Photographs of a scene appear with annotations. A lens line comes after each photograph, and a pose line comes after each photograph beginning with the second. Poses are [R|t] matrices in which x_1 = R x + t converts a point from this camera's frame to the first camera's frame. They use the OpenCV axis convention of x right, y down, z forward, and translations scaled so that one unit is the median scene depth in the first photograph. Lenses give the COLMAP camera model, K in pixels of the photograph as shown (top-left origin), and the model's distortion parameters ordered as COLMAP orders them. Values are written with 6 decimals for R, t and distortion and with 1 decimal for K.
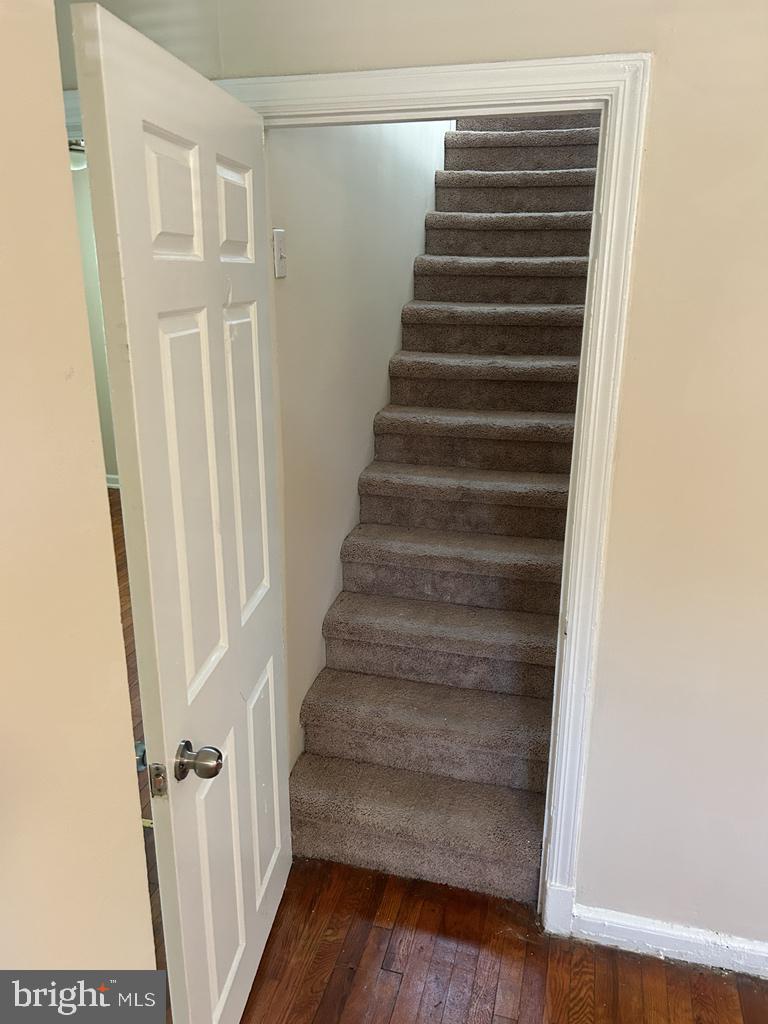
lens RADIAL K [[776.2, 0, 378.6], [0, 776.2, 510.5], [0, 0, 1]] dist [0.055906, -0.063879]
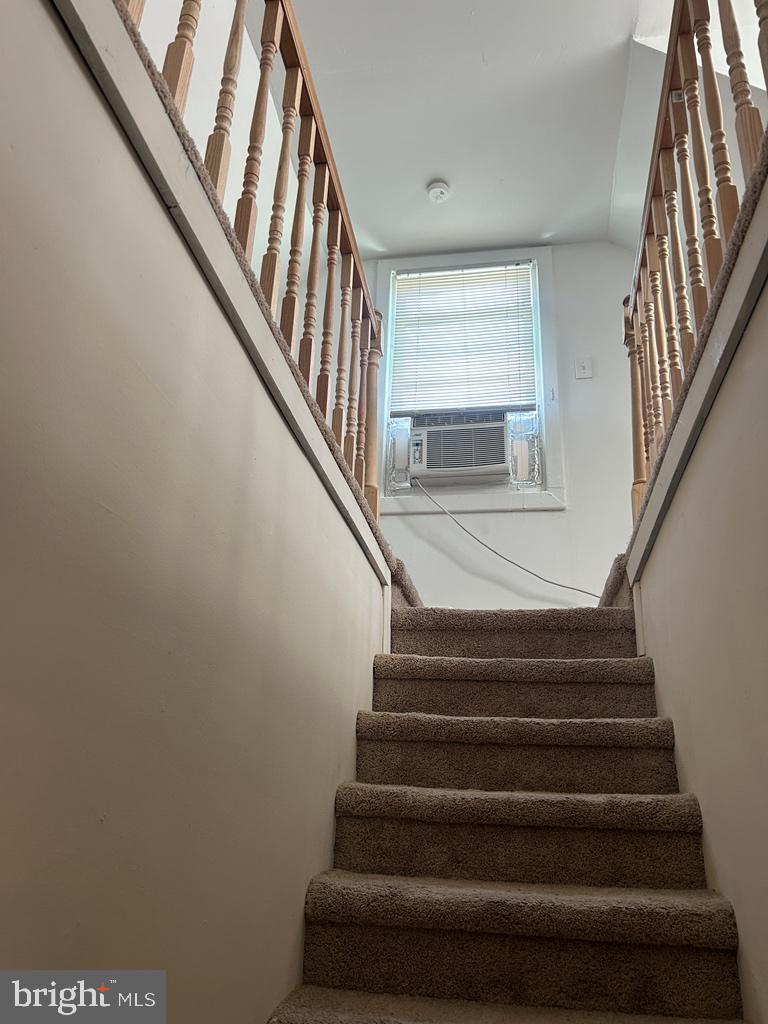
lens RADIAL K [[776.2, 0, 383.3], [0, 776.2, 505.5], [0, 0, 1]] dist [0.055906, -0.063879]
pose [[0.994849, 0.062568, 0.079759, 0.037801], [0.002964, 0.768508, -0.639833, -0.191204], [-0.101329, 0.636774, 0.764364, 0.482321]]
